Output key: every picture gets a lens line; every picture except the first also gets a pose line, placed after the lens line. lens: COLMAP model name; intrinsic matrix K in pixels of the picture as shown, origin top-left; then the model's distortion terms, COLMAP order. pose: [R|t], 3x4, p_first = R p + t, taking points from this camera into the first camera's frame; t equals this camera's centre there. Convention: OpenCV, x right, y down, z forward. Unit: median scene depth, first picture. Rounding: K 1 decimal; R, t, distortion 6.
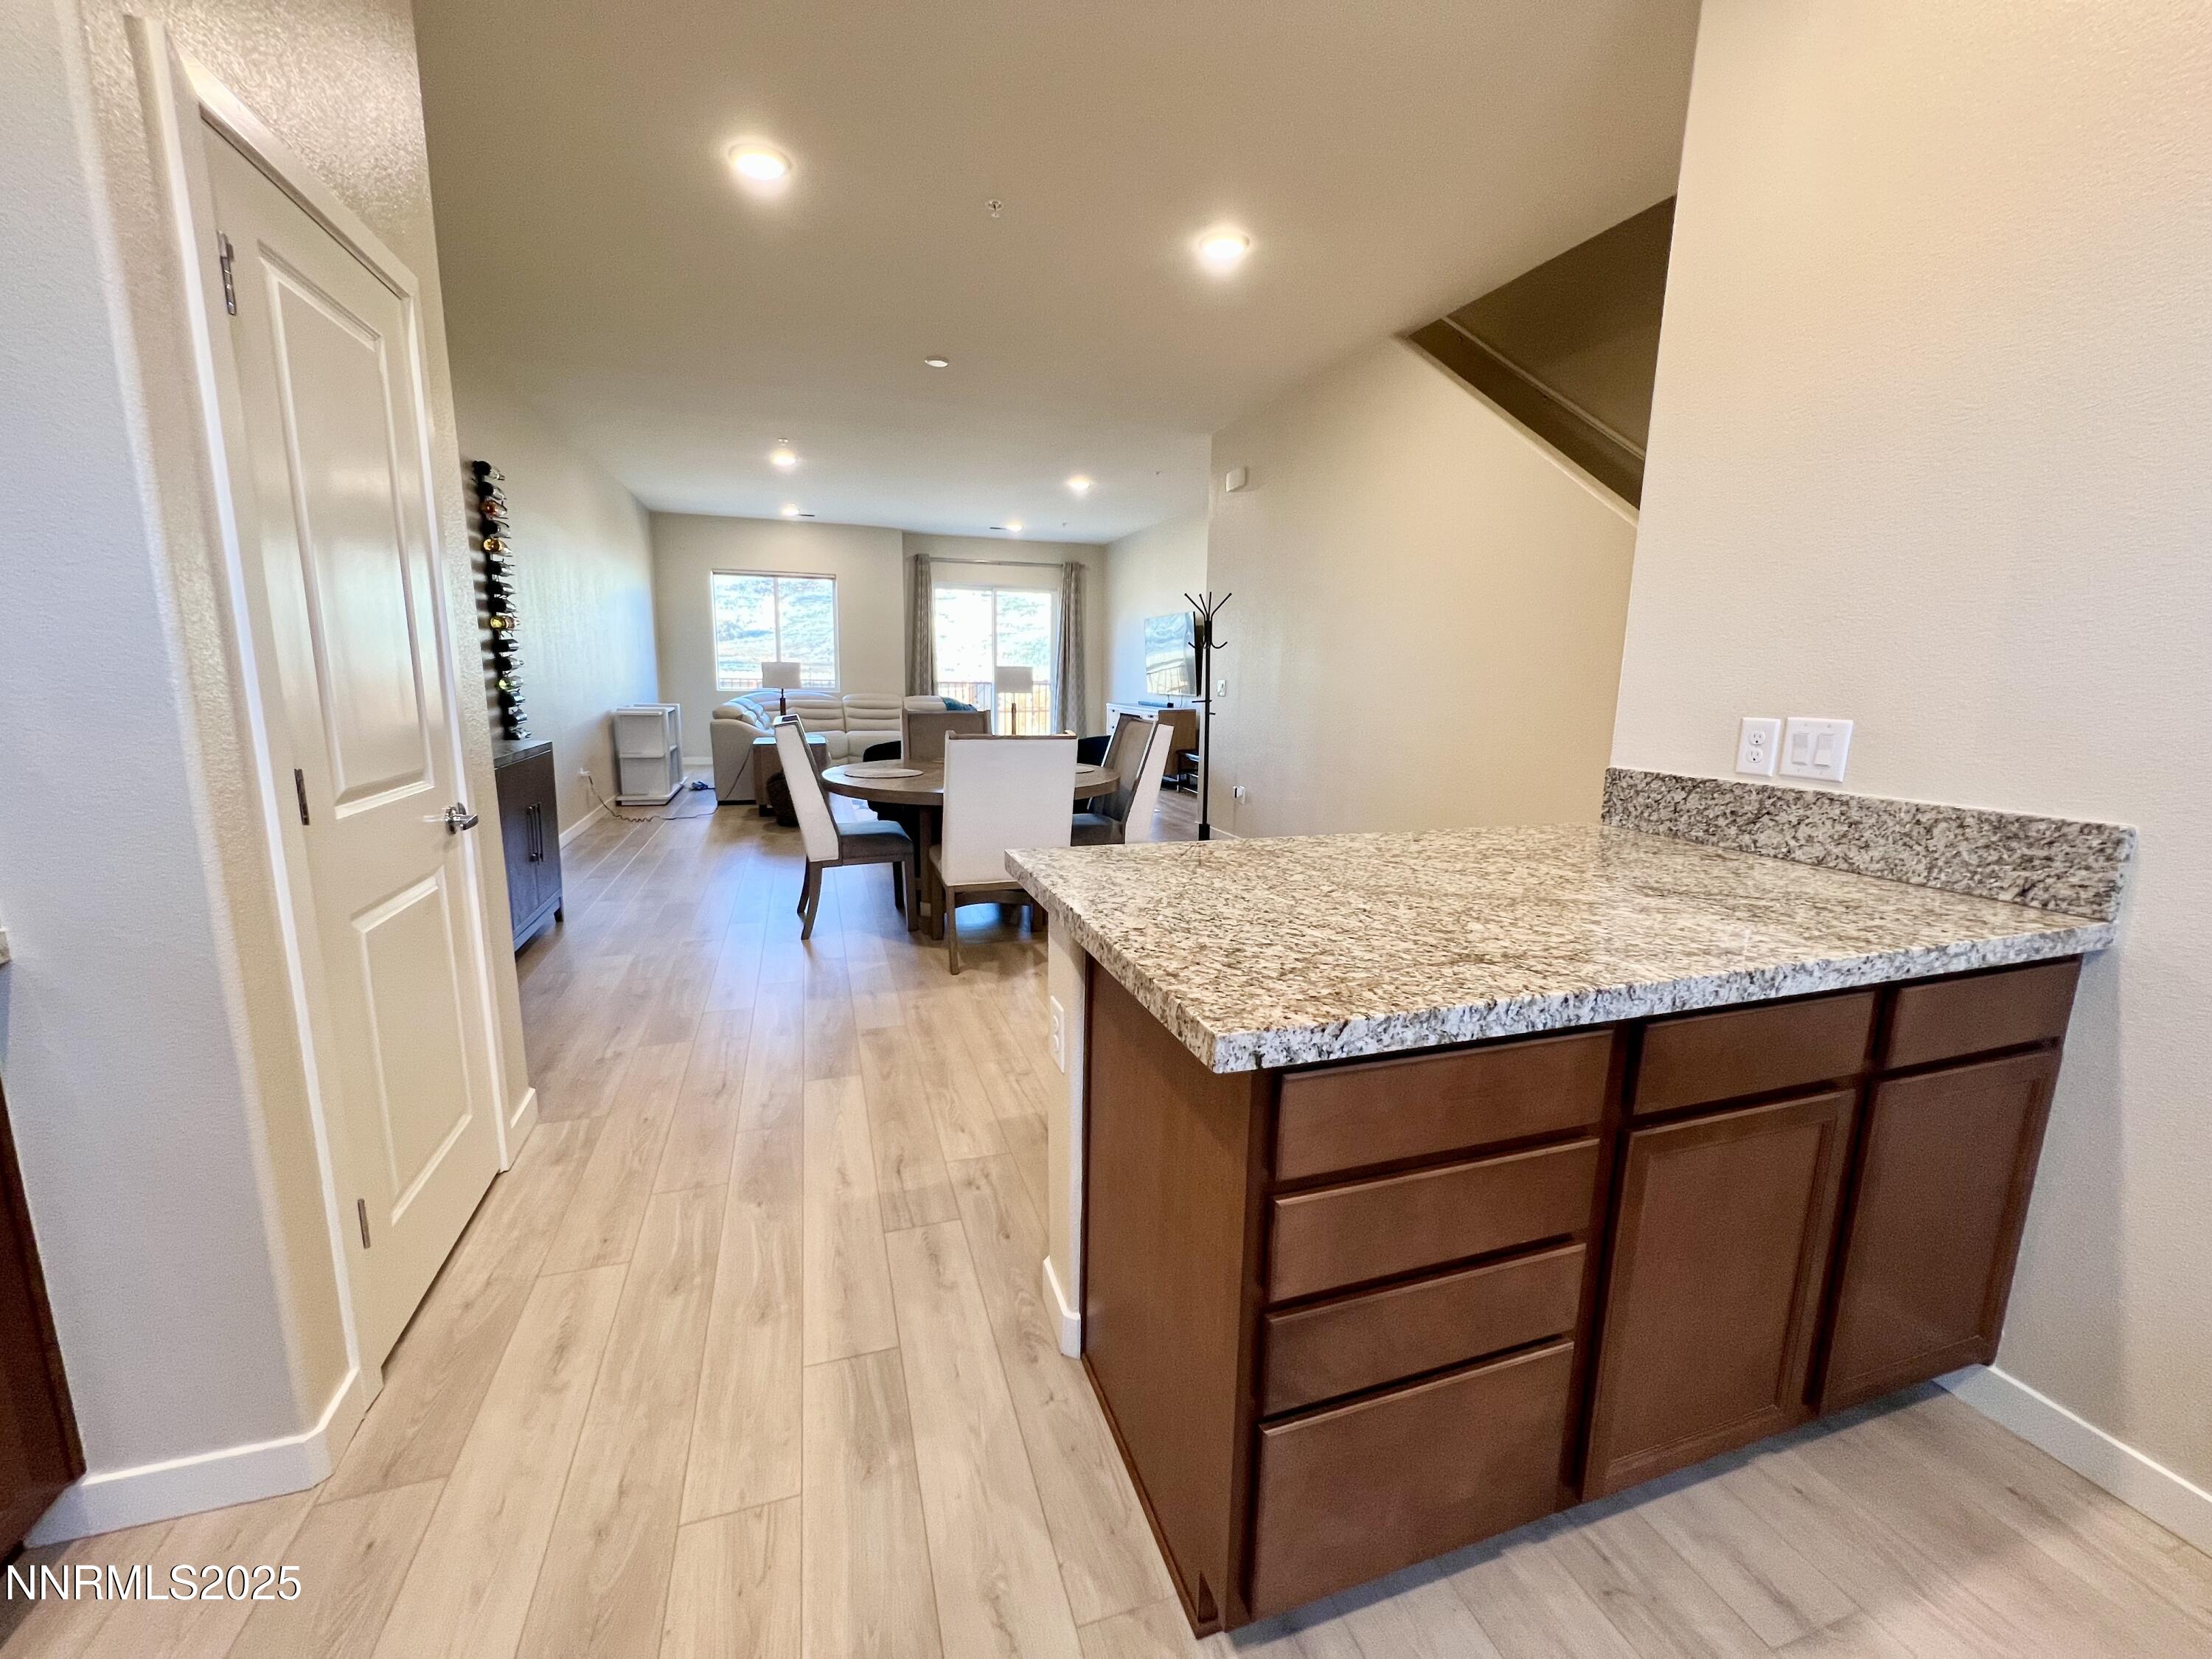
lens RADIAL K [[884.2, 0, 1103.3], [0, 884.2, 829.8], [0, 0, 1]] dist [-0.000376, -0.000123]
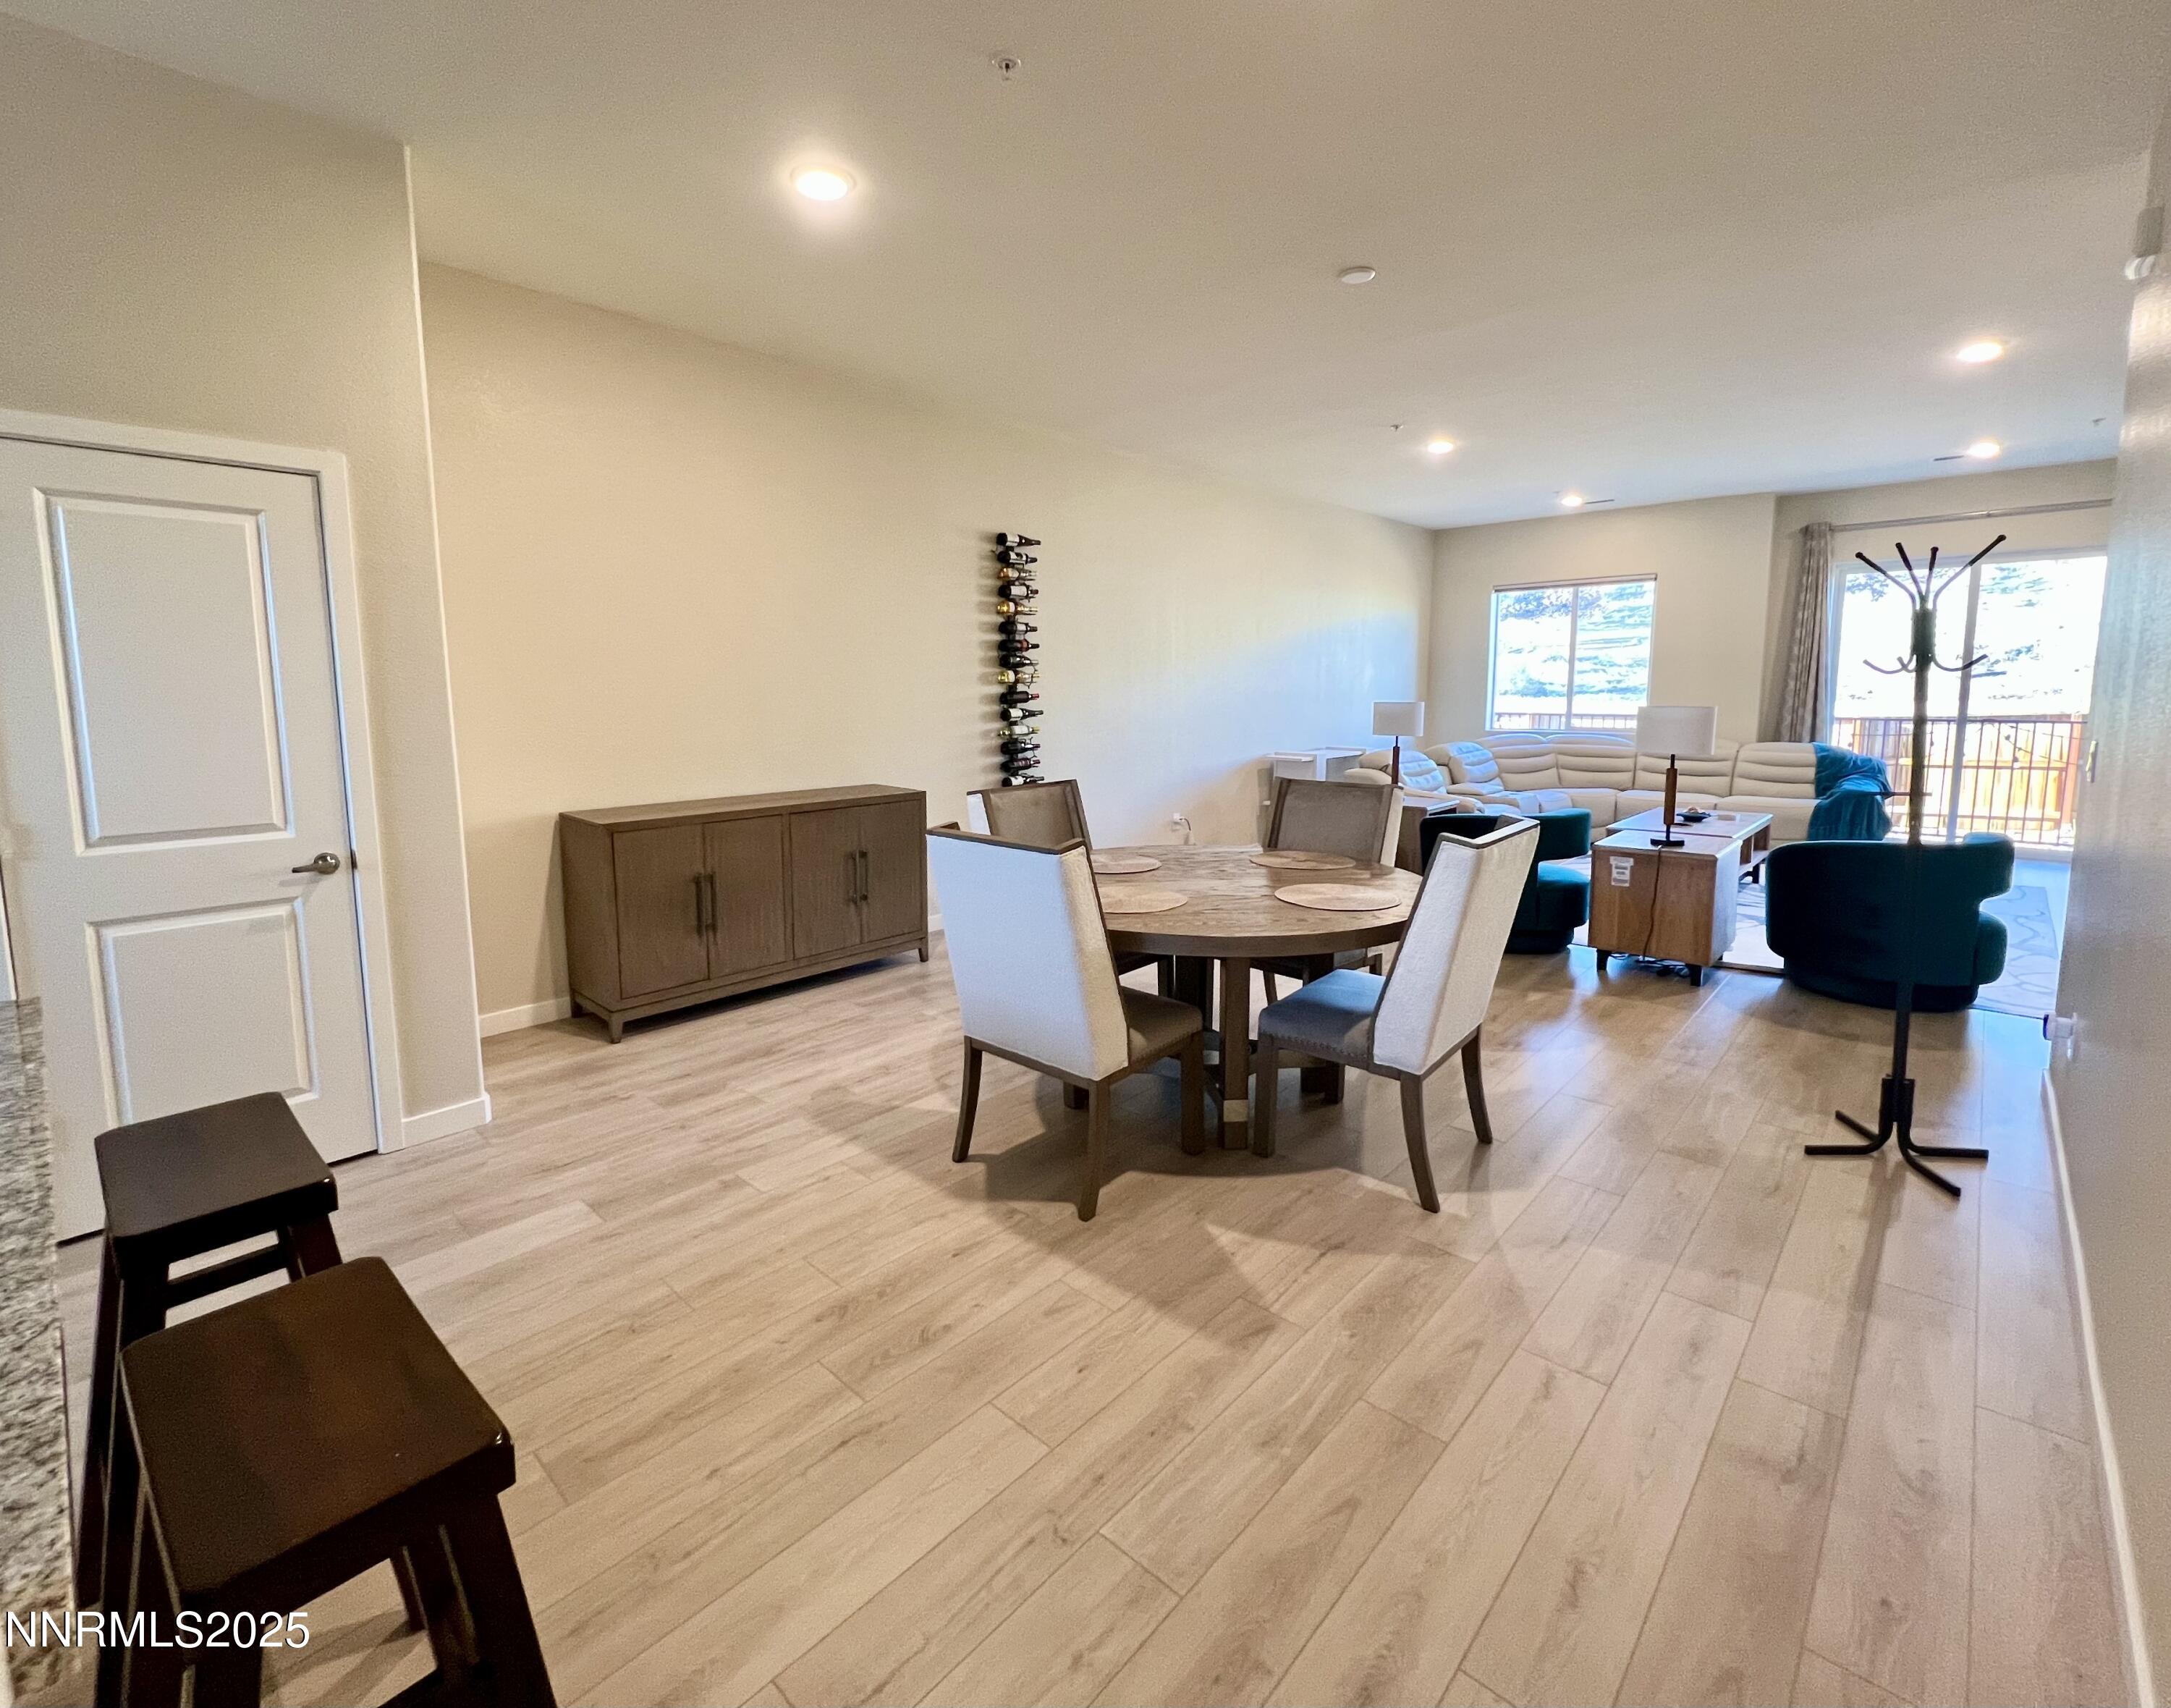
lens RADIAL K [[971.2, 0, 1065.7], [0, 971.2, 797.0], [0, 0, 1]] dist [-0.000841, 0.000241]
pose [[0.471322, 0.076313, -0.878653, 1.085437], [-0.140677, 0.990000, 0.010523, -0.296421], [0.870670, 0.118646, 0.477344, 1.359111]]
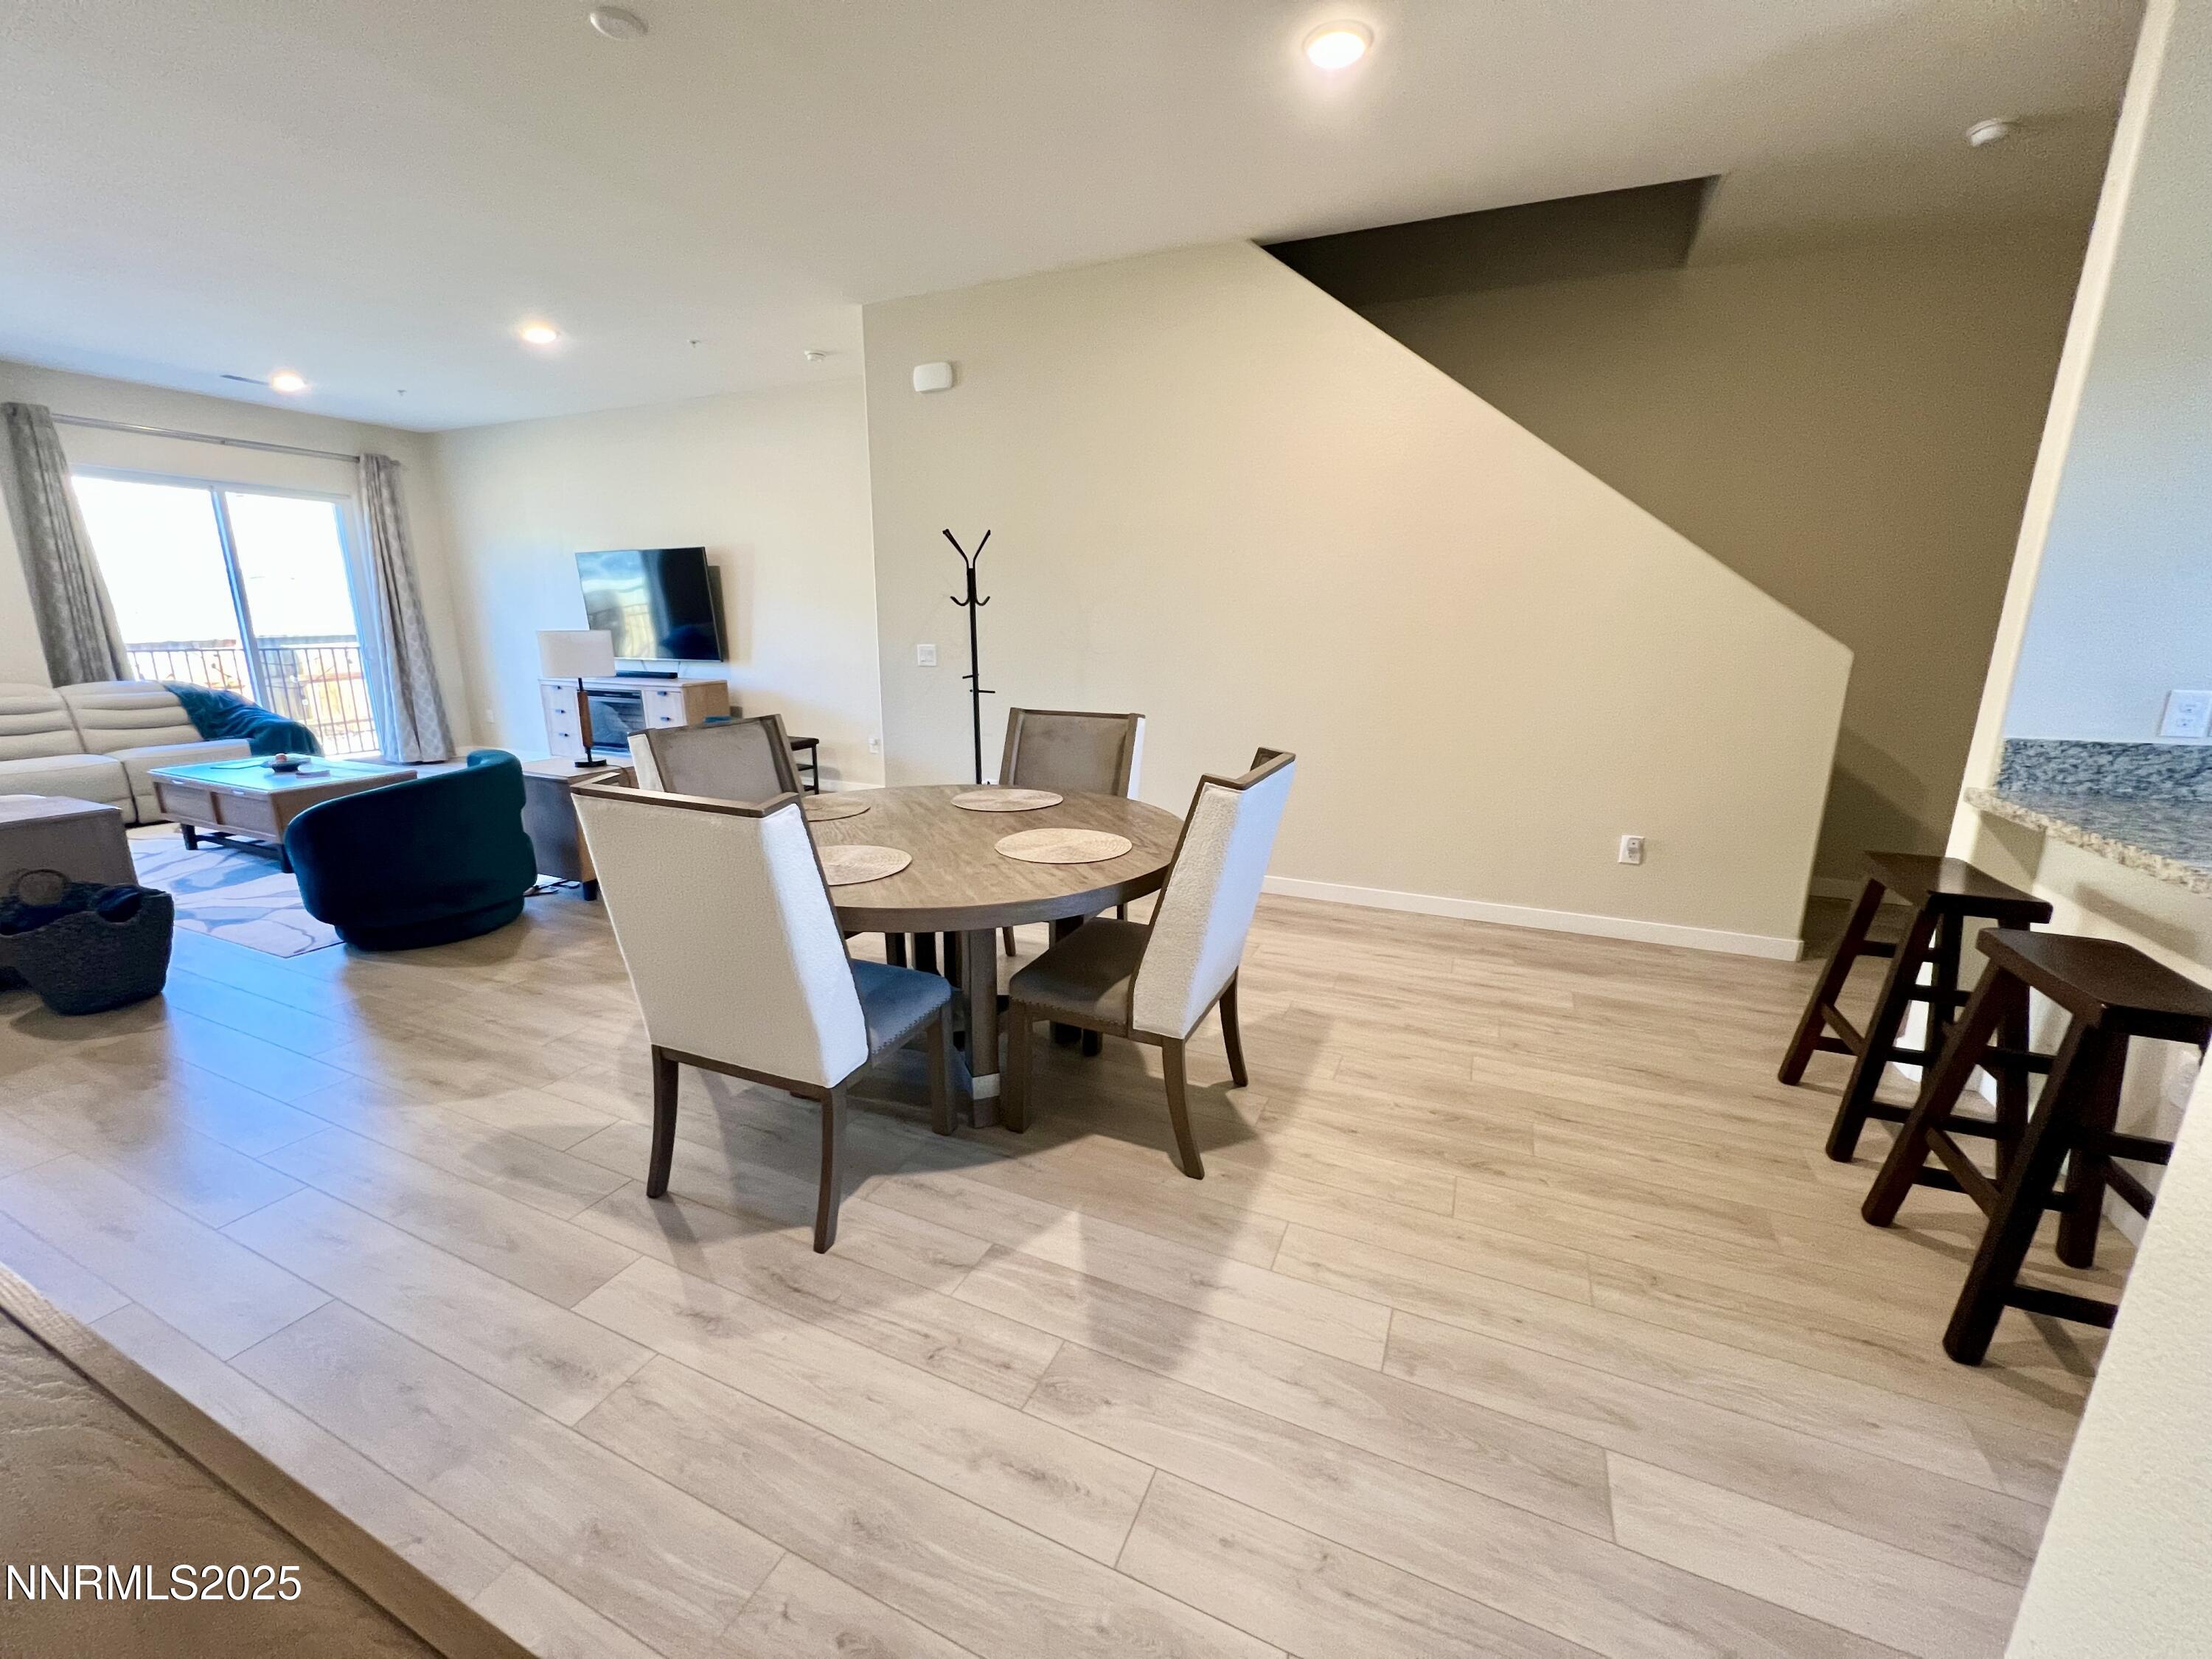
lens RADIAL K [[882.3, 0, 1099.3], [0, 882.3, 831.8], [0, 0, 1]] dist [-0.000288, -0.000013]
pose [[0.679666, -0.182799, 0.710380, -1.202359], [0.136212, 0.983059, 0.122644, -0.297330], [-0.720764, 0.013406, 0.693051, 1.287763]]
